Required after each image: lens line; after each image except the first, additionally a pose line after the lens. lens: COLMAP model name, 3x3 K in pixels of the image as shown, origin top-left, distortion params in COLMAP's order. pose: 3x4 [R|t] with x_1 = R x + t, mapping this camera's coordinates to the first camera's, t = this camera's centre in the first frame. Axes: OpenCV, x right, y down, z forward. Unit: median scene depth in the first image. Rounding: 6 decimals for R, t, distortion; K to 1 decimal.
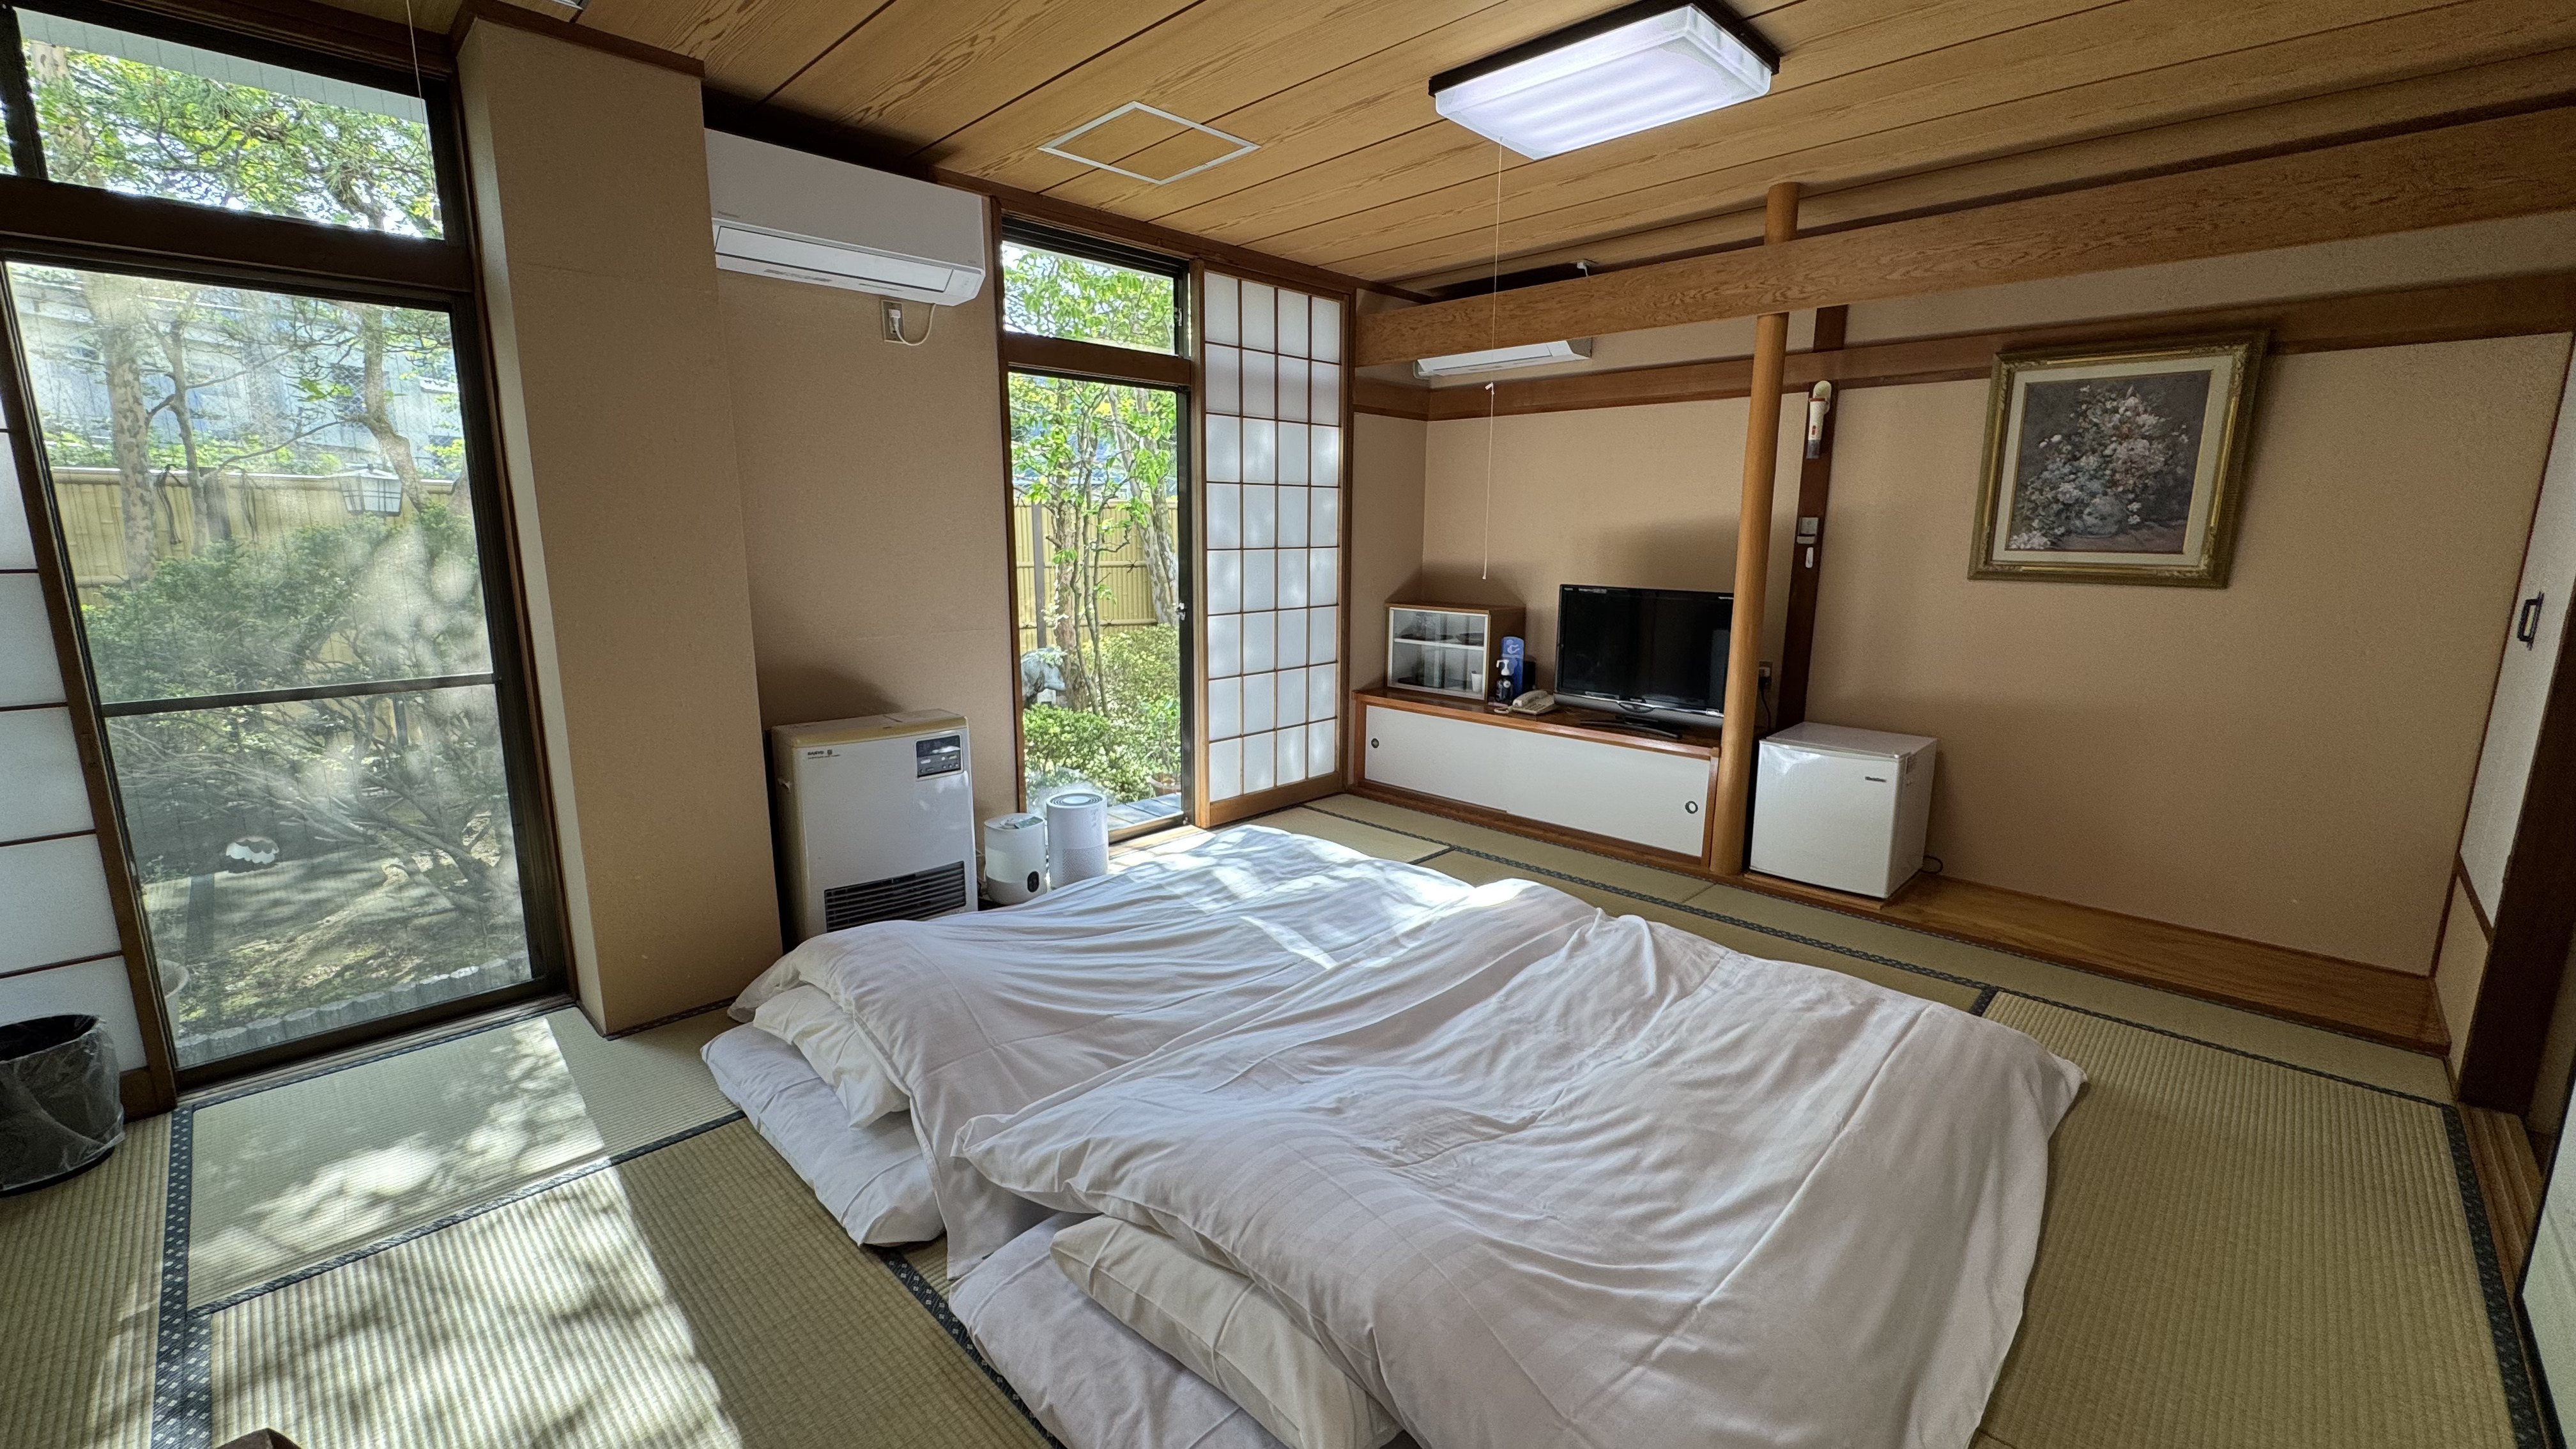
lens RADIAL K [[1034.9, 0, 1290.0], [0, 1034.9, 725.3], [0, 0, 1]] dist [-0.003224, 0.001066]
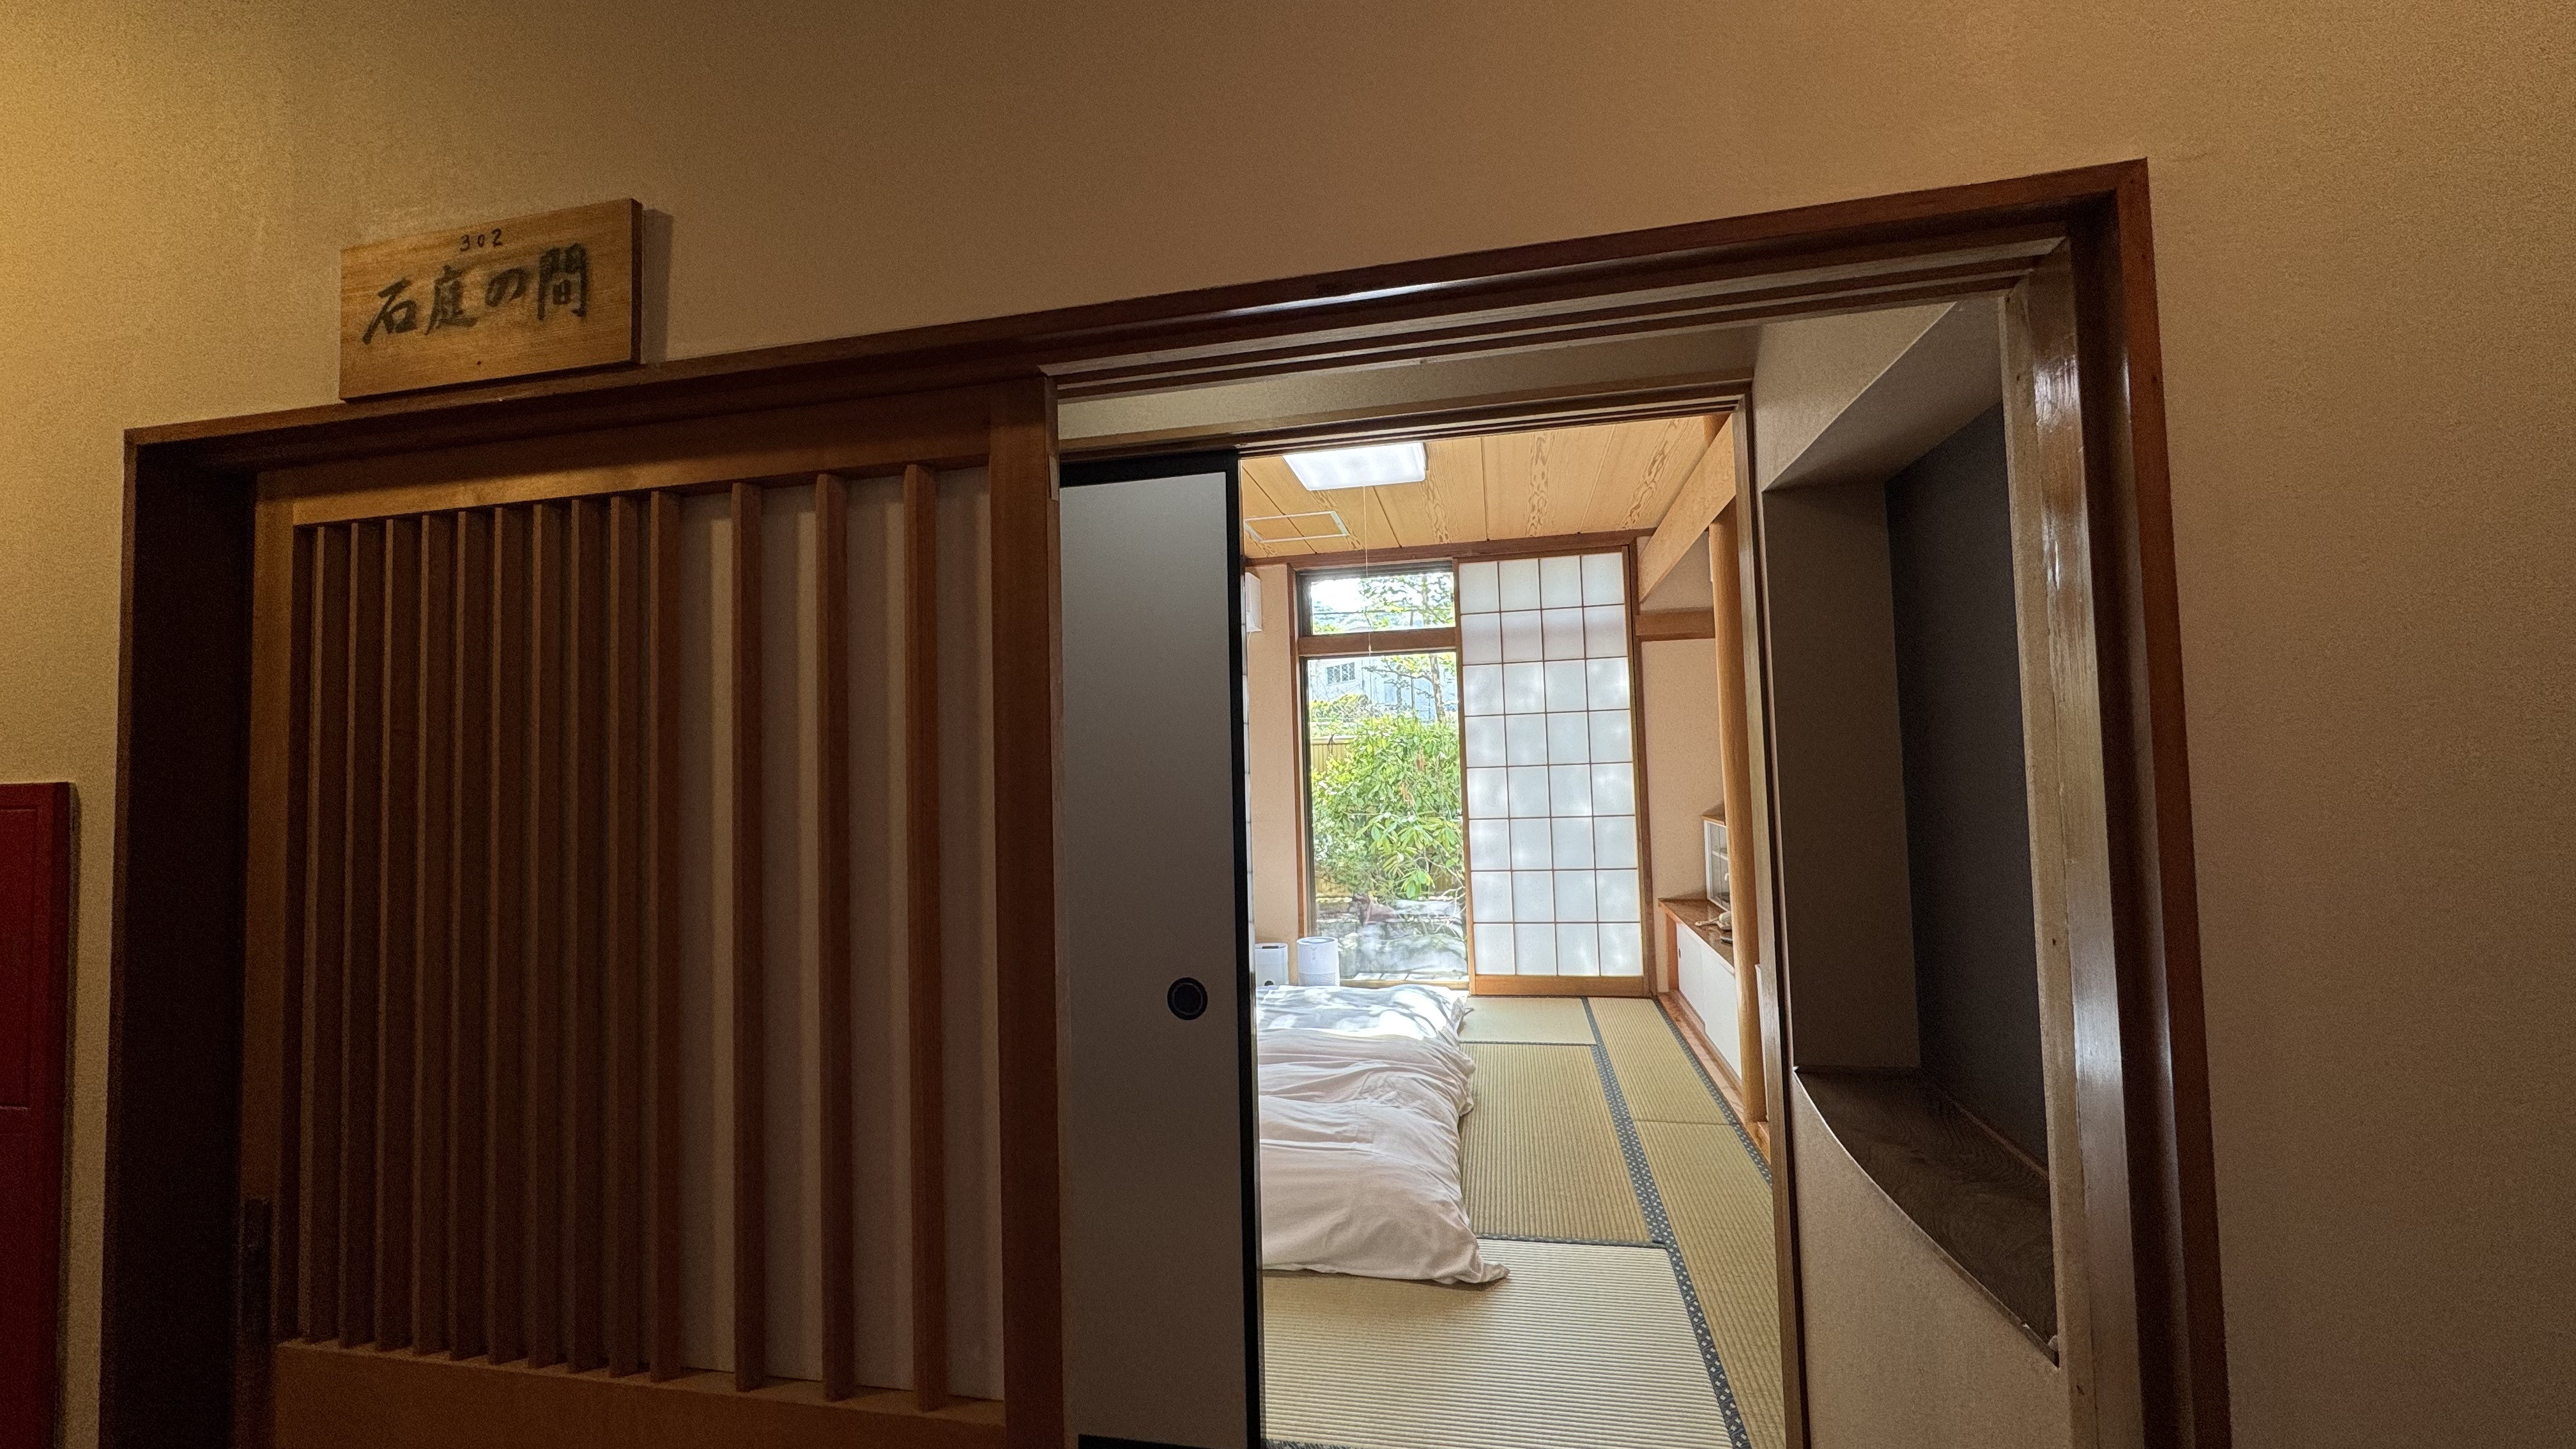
lens RADIAL K [[1034.9, 0, 1282.4], [0, 1034.9, 715.0], [0, 0, 1]] dist [-0.003224, 0.001066]
pose [[0.521367, -0.055782, -0.851507, 1.116879], [-0.129072, 0.981225, -0.143309, -0.026414], [0.843514, 0.184622, 0.504379, 0.187541]]
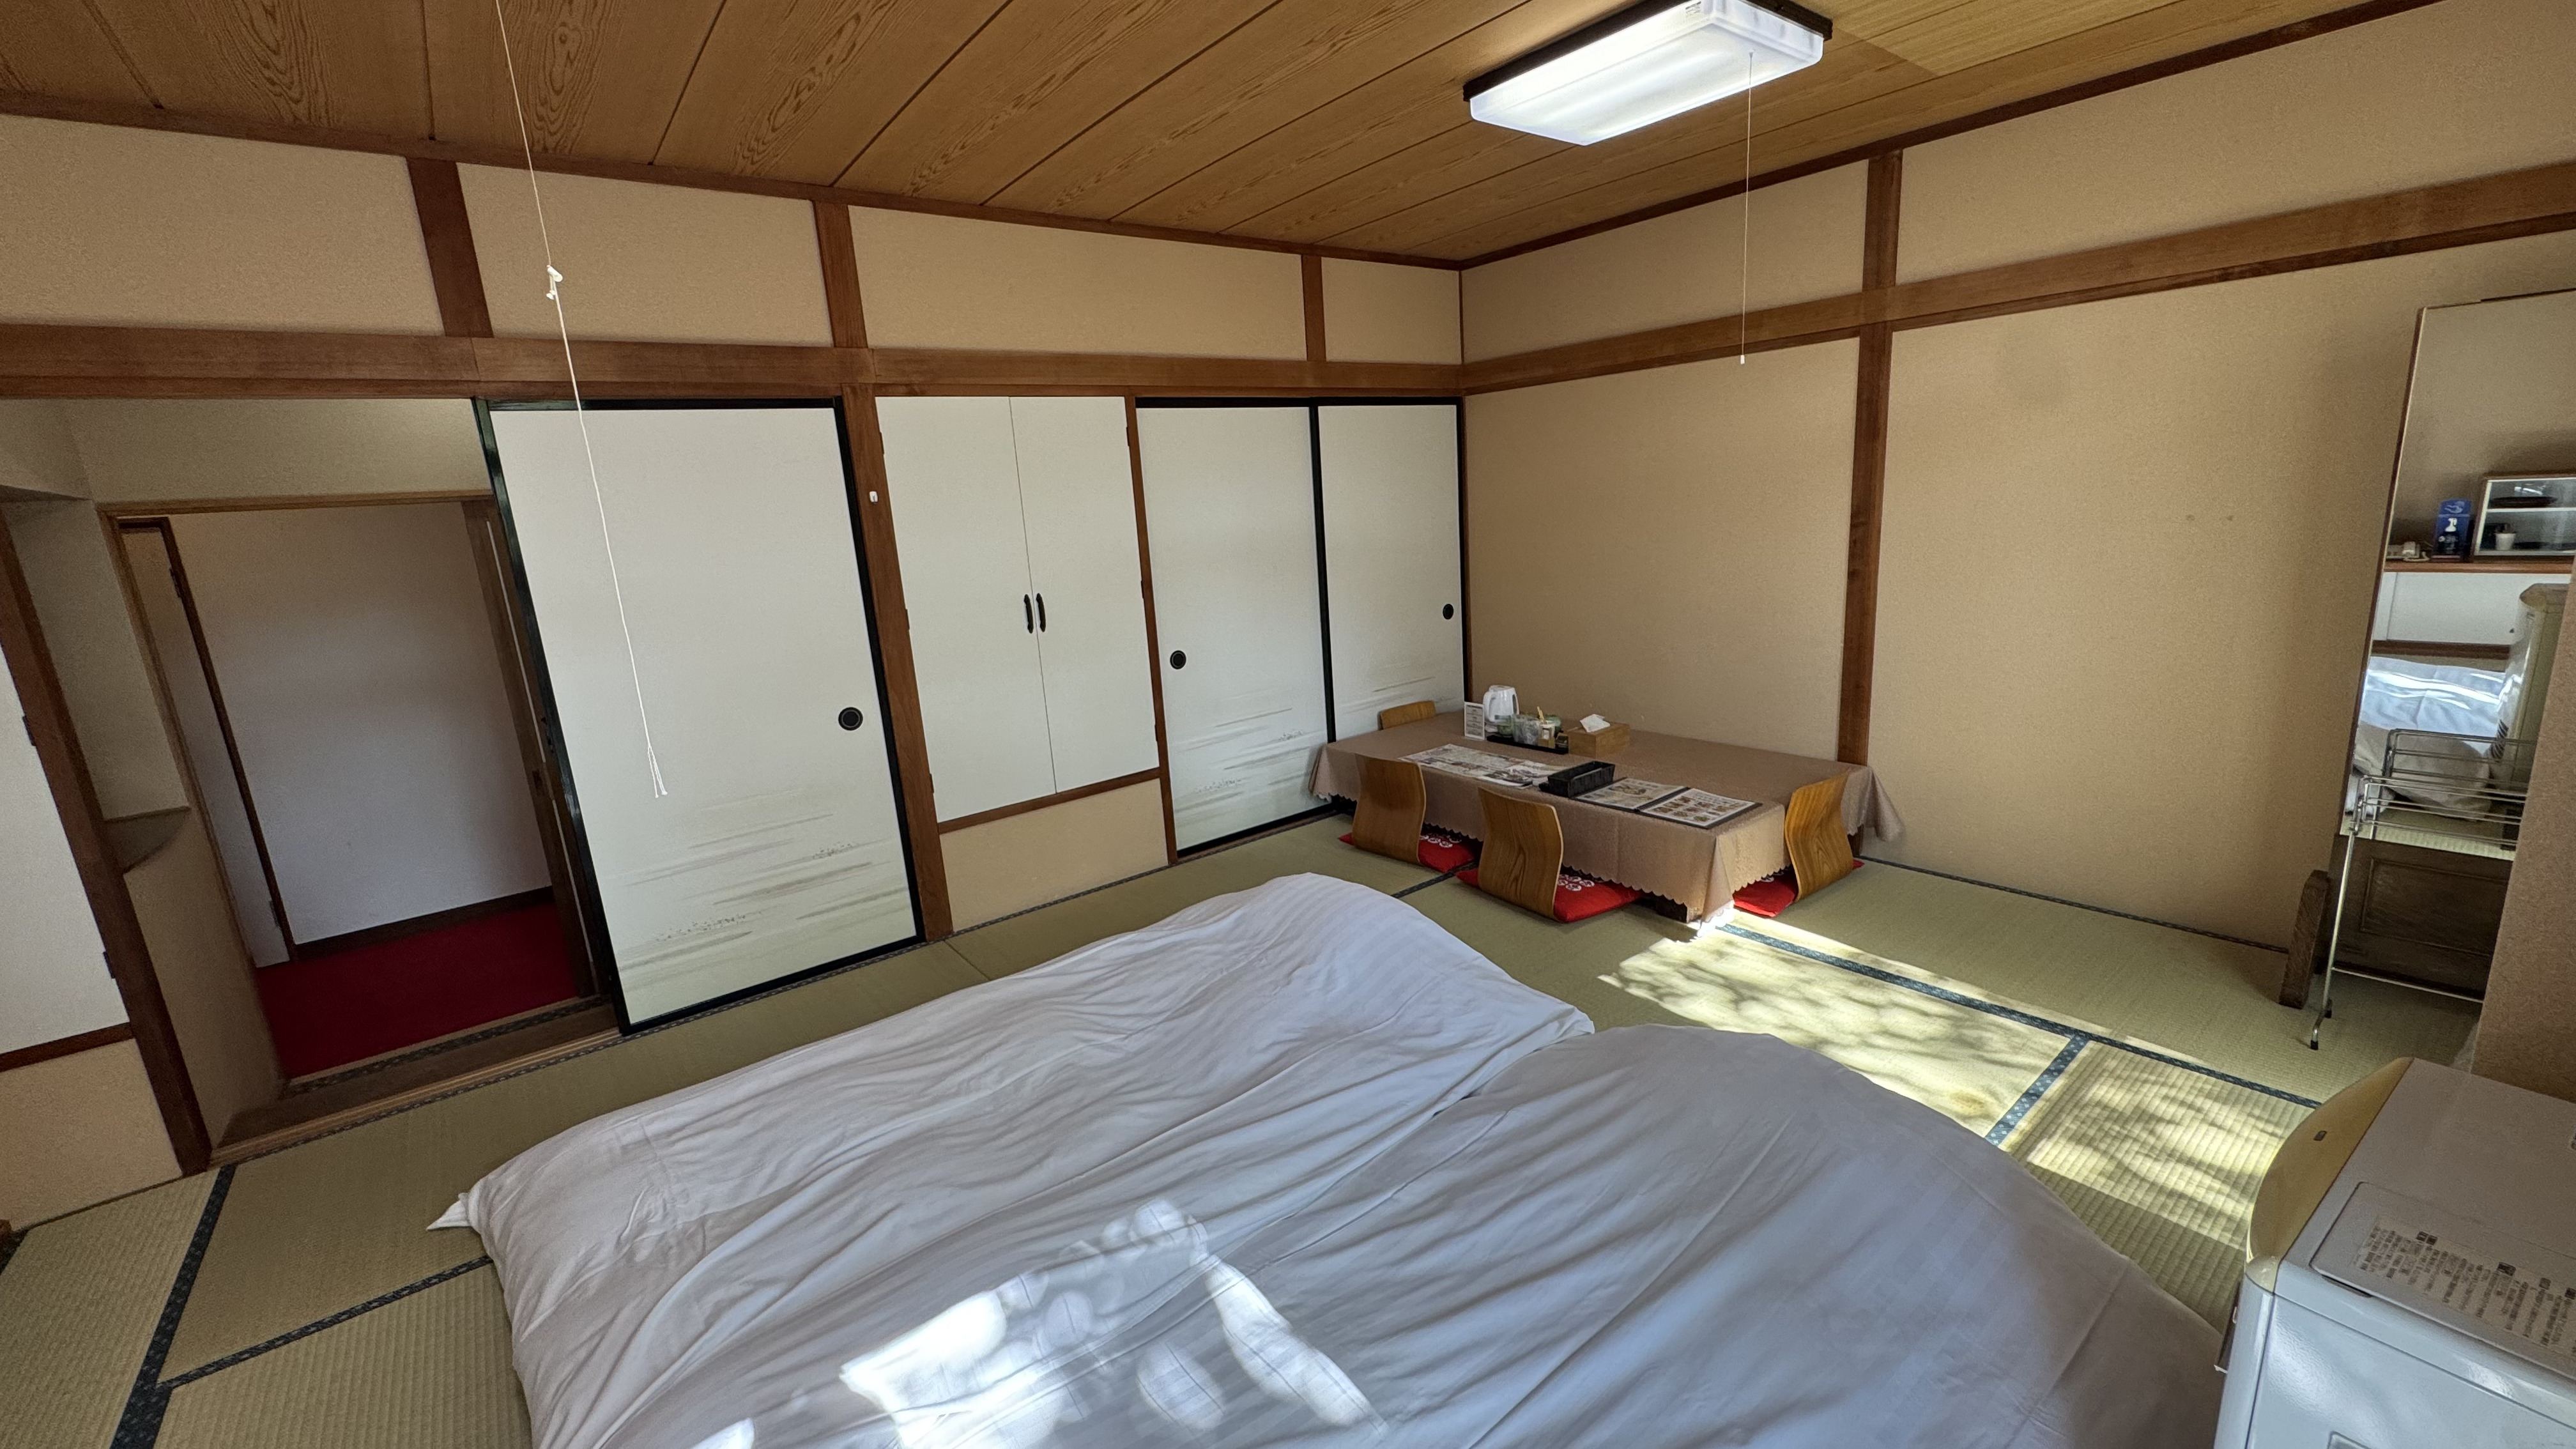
lens RADIAL K [[1034.9, 0, 1287.5], [0, 1034.9, 718.0], [0, 0, 1]] dist [-0.003224, 0.001066]
pose [[-0.989054, 0.030824, 0.144299, -0.084111], [0.086276, 0.914153, 0.396081, -0.263395], [-0.119703, 0.404195, -0.906806, 1.145595]]
